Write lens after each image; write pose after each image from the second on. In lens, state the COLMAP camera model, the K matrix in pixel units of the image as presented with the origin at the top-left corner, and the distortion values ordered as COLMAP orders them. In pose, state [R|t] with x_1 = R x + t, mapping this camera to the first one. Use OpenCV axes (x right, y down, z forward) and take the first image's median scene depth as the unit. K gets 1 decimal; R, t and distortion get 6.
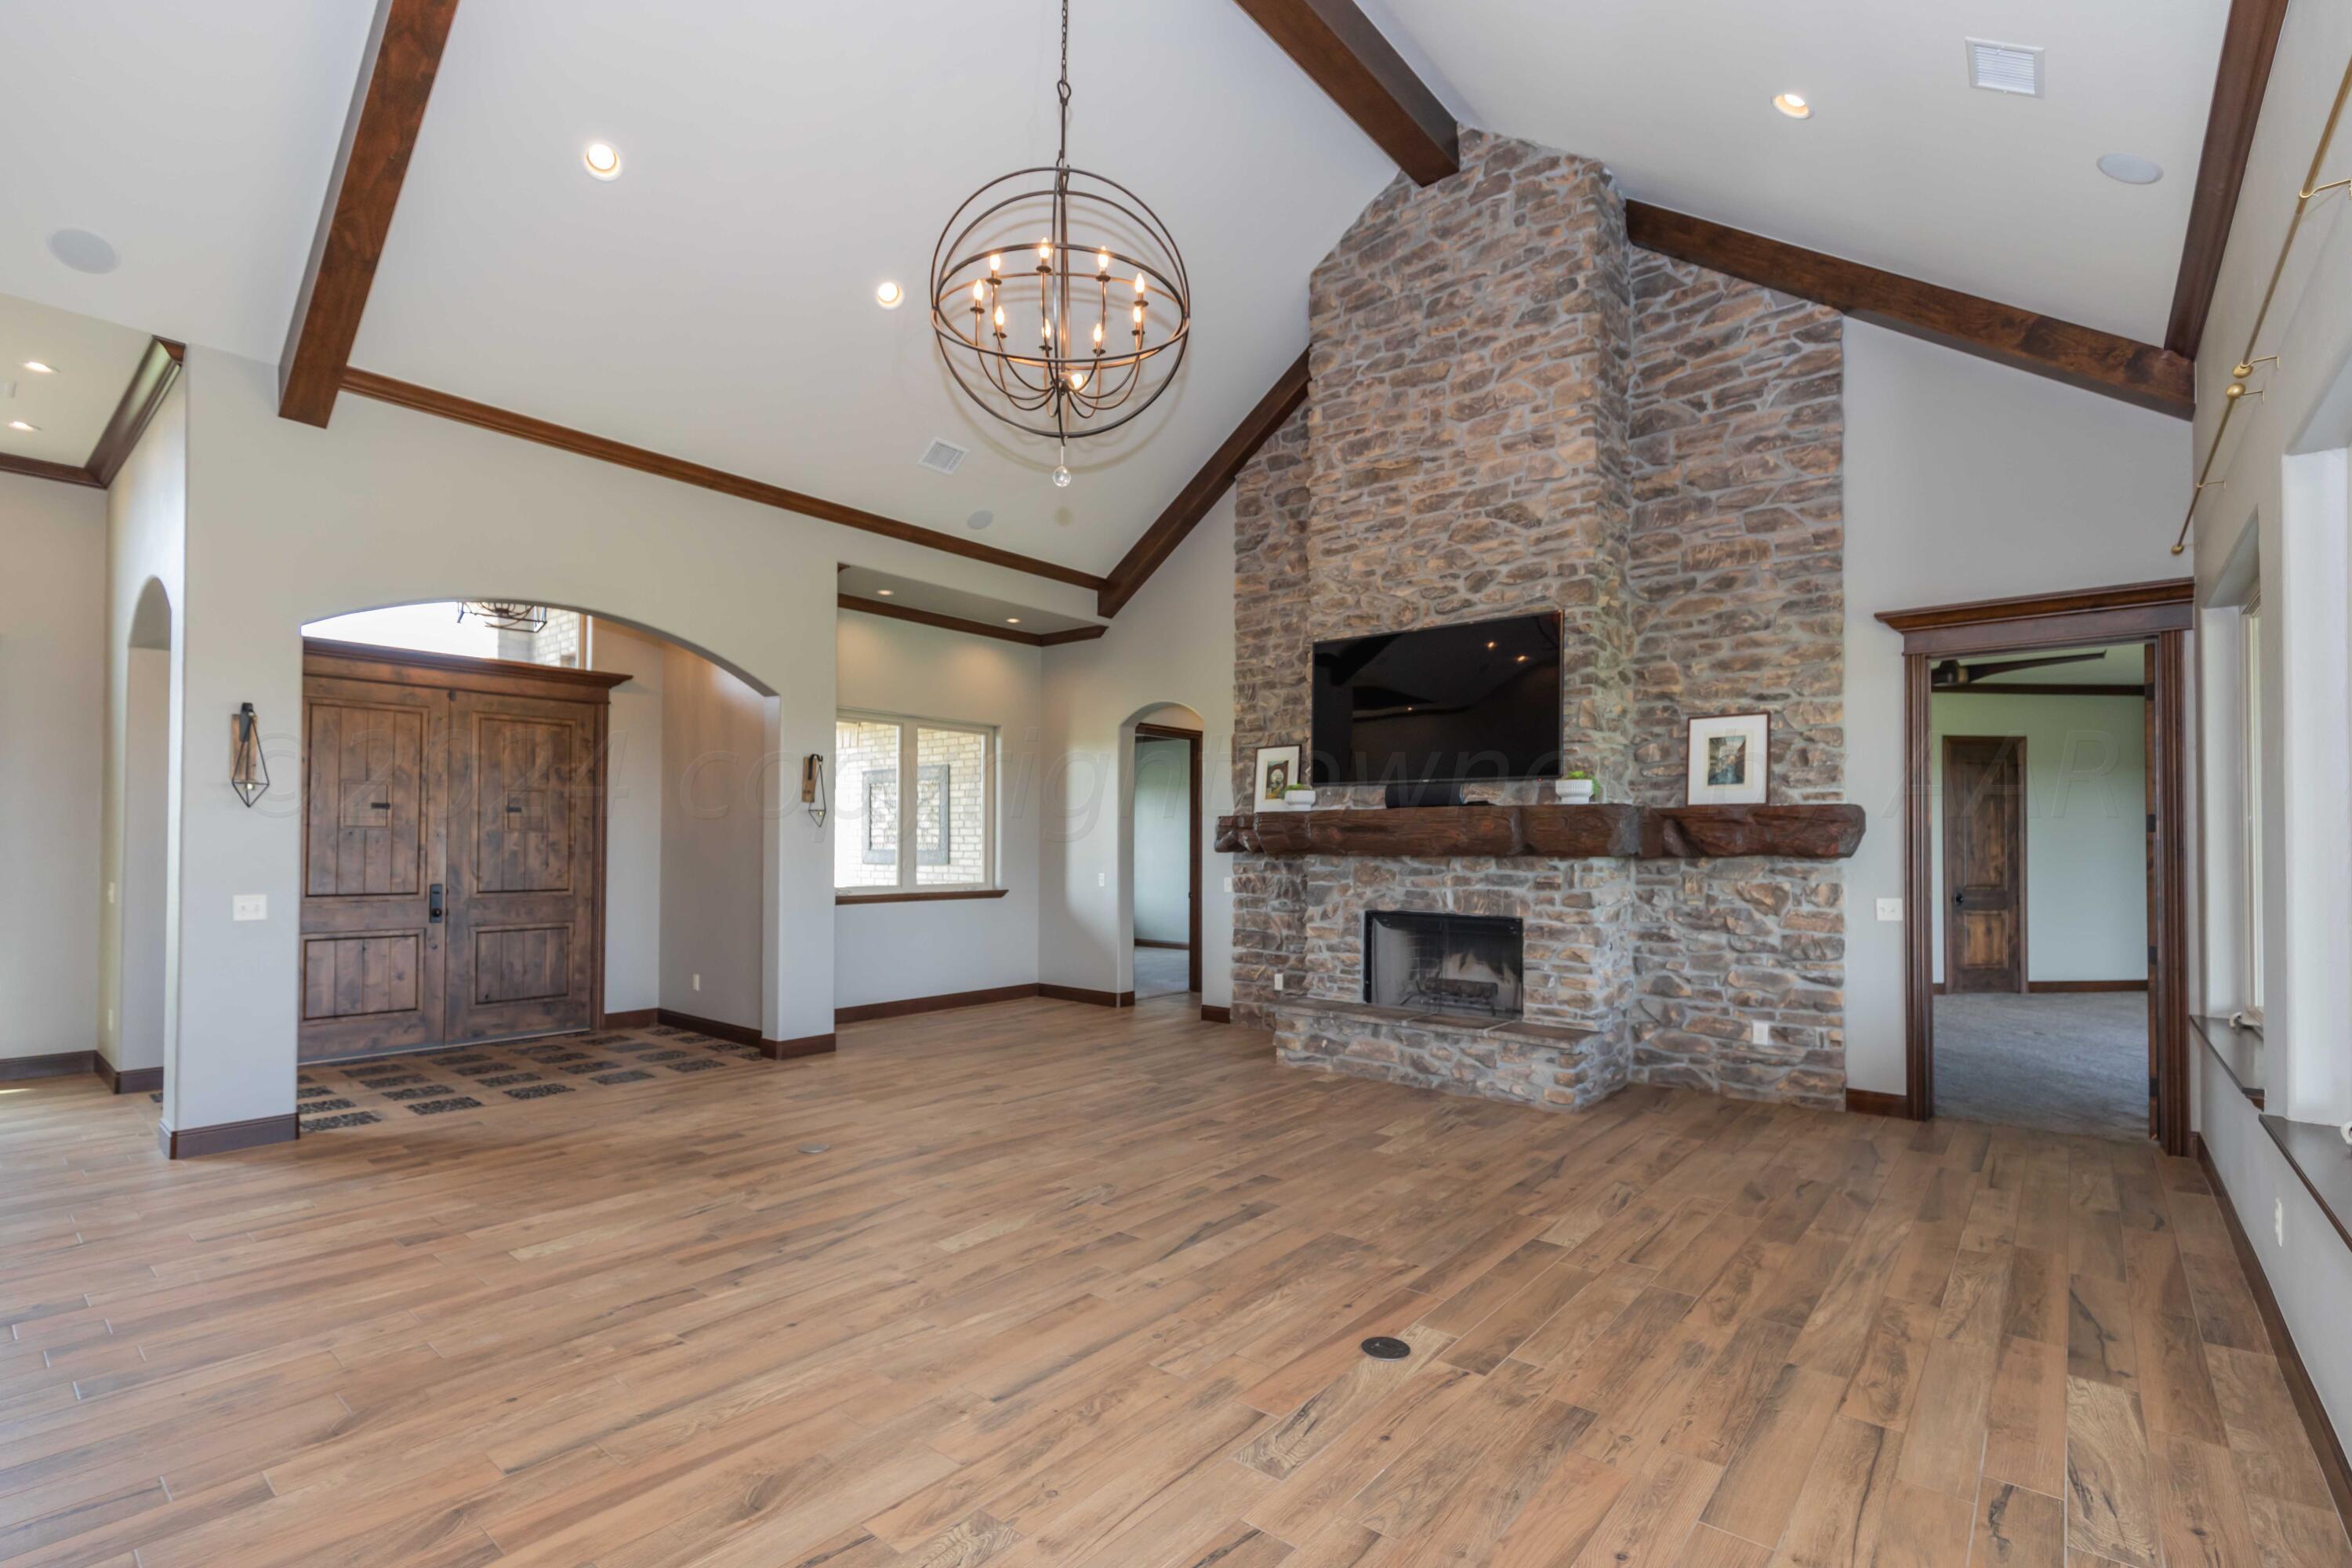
lens RADIAL K [[1077.4, 0, 1173.6], [0, 1077.4, 791.5], [0, 0, 1]] dist [0.004523, 0.000865]
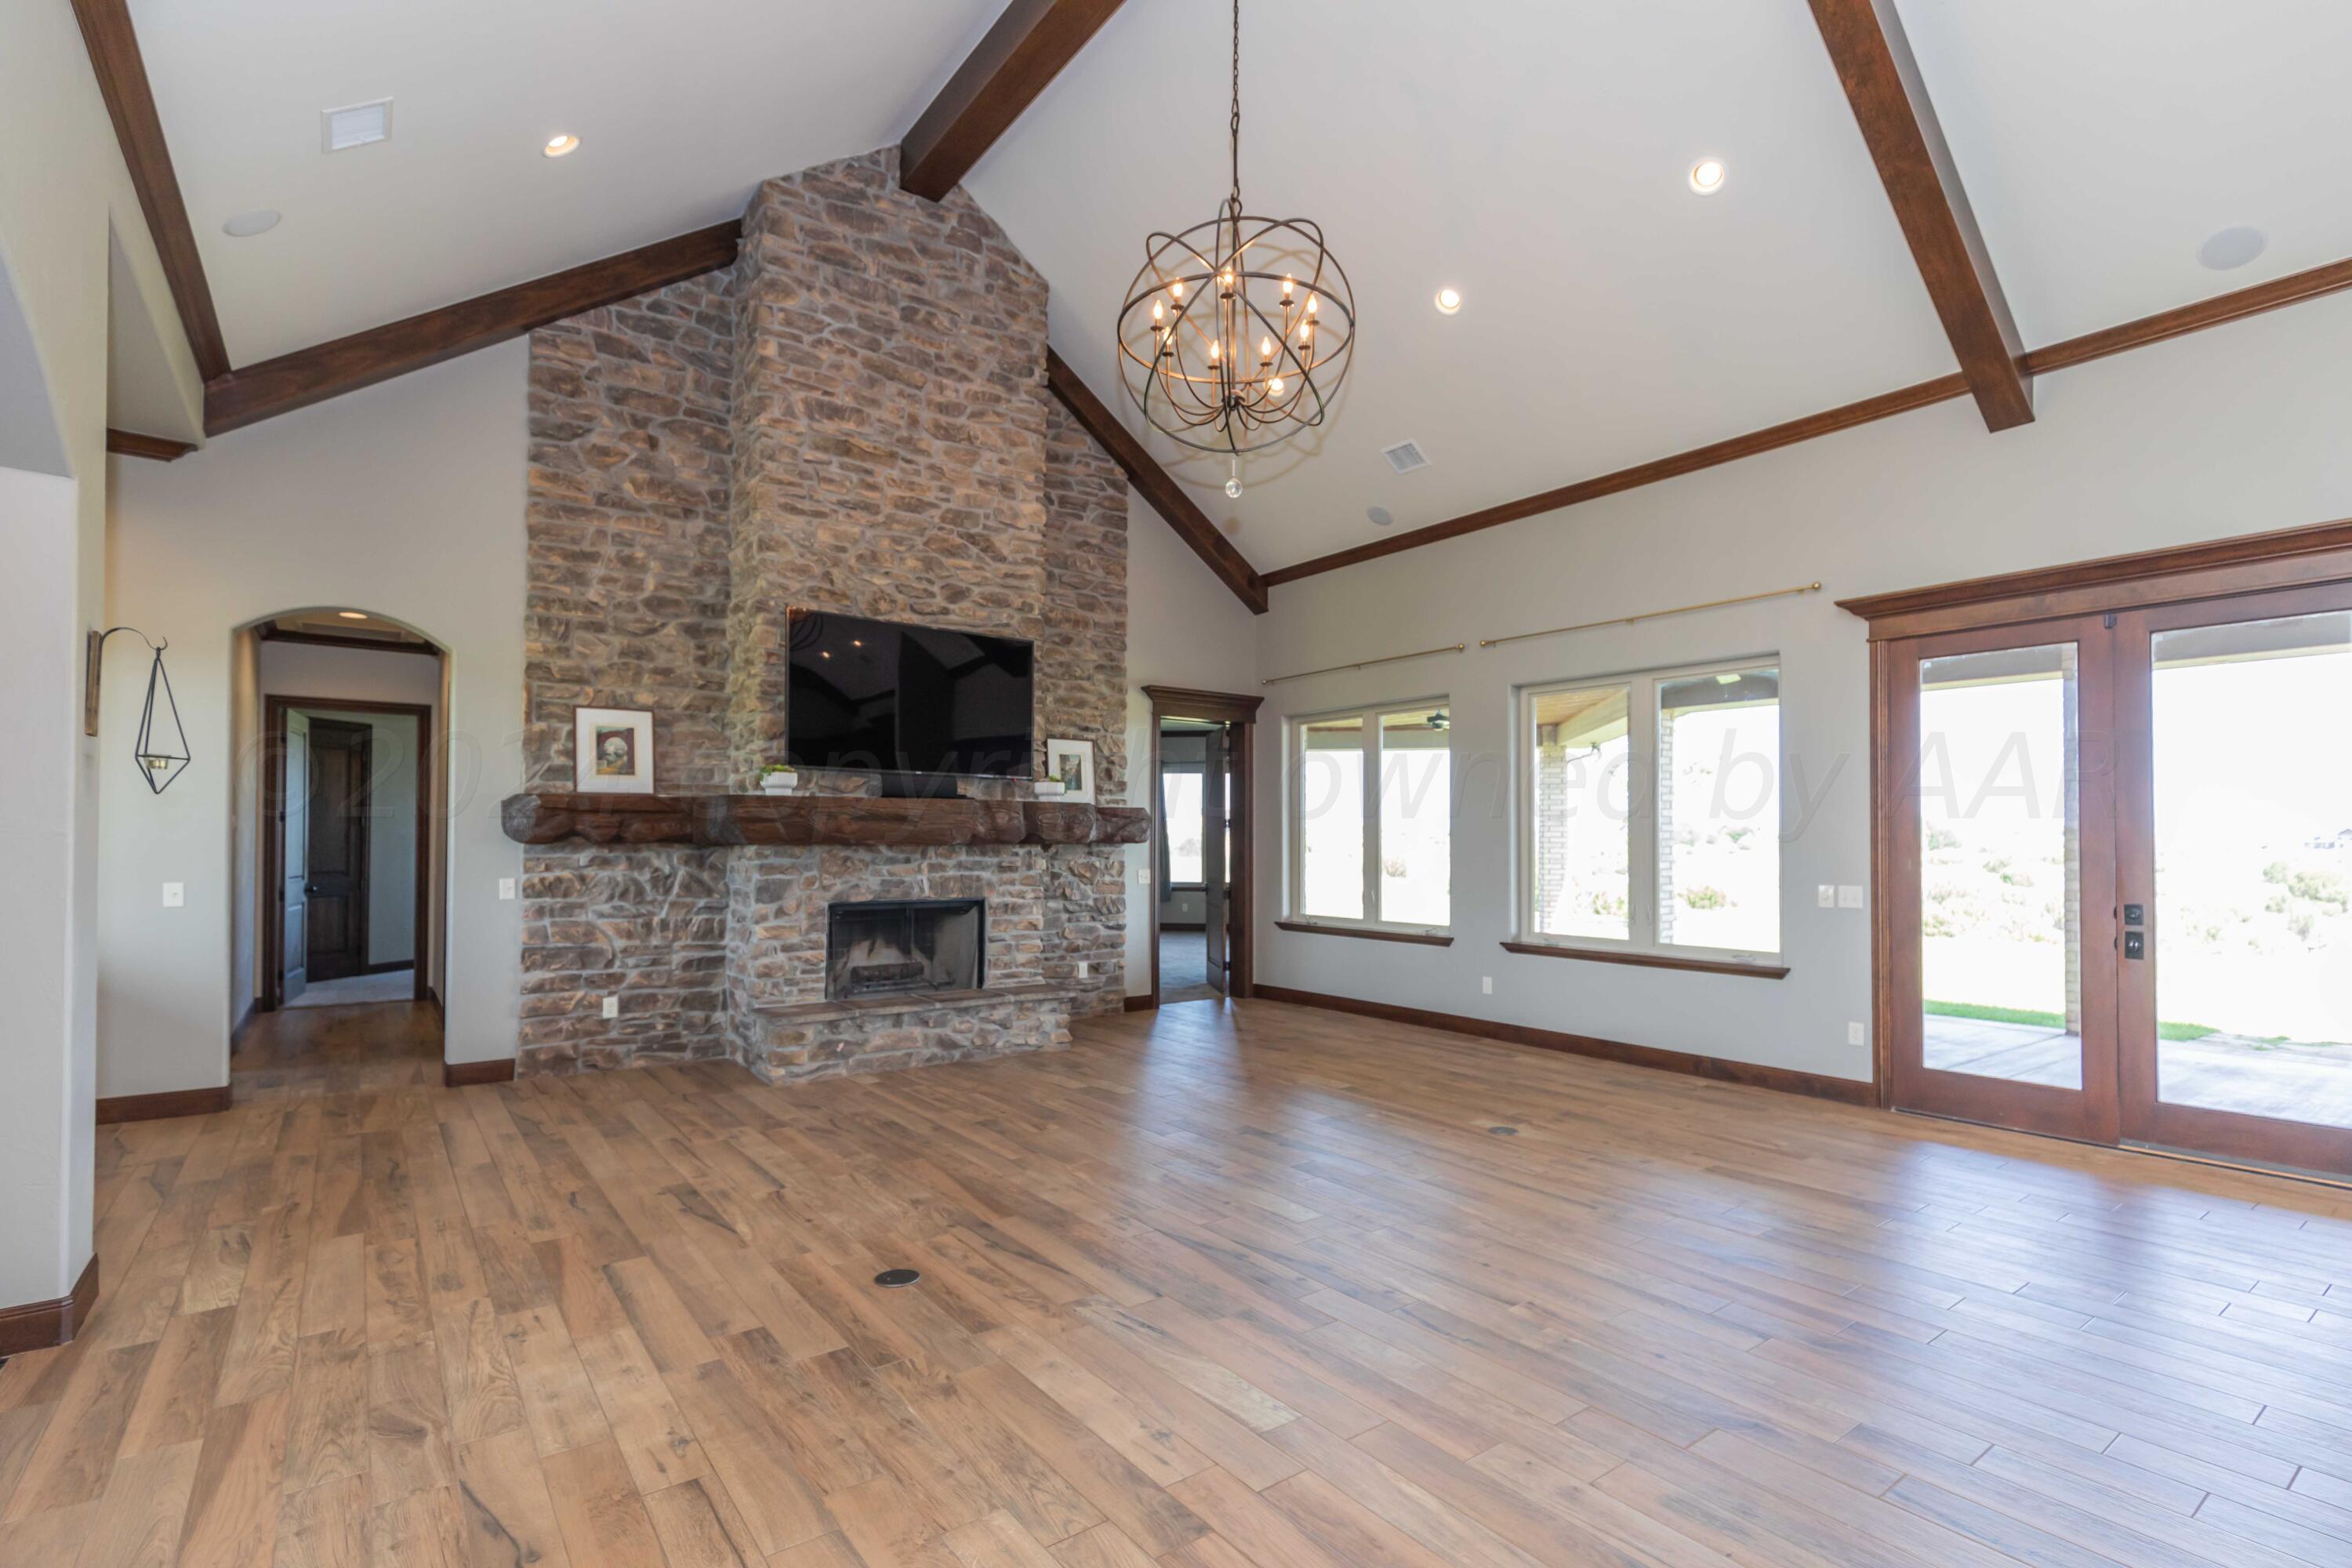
lens RADIAL K [[1087.8, 0, 1209.1], [0, 1087.8, 782.4], [0, 0, 1]] dist [0.011923, -0.000856]
pose [[0.211002, 0.048005, 0.976306, -0.740133], [-0.051479, 0.997953, -0.037944, 0.025177], [-0.976129, -0.042253, 0.213042, 0.508641]]
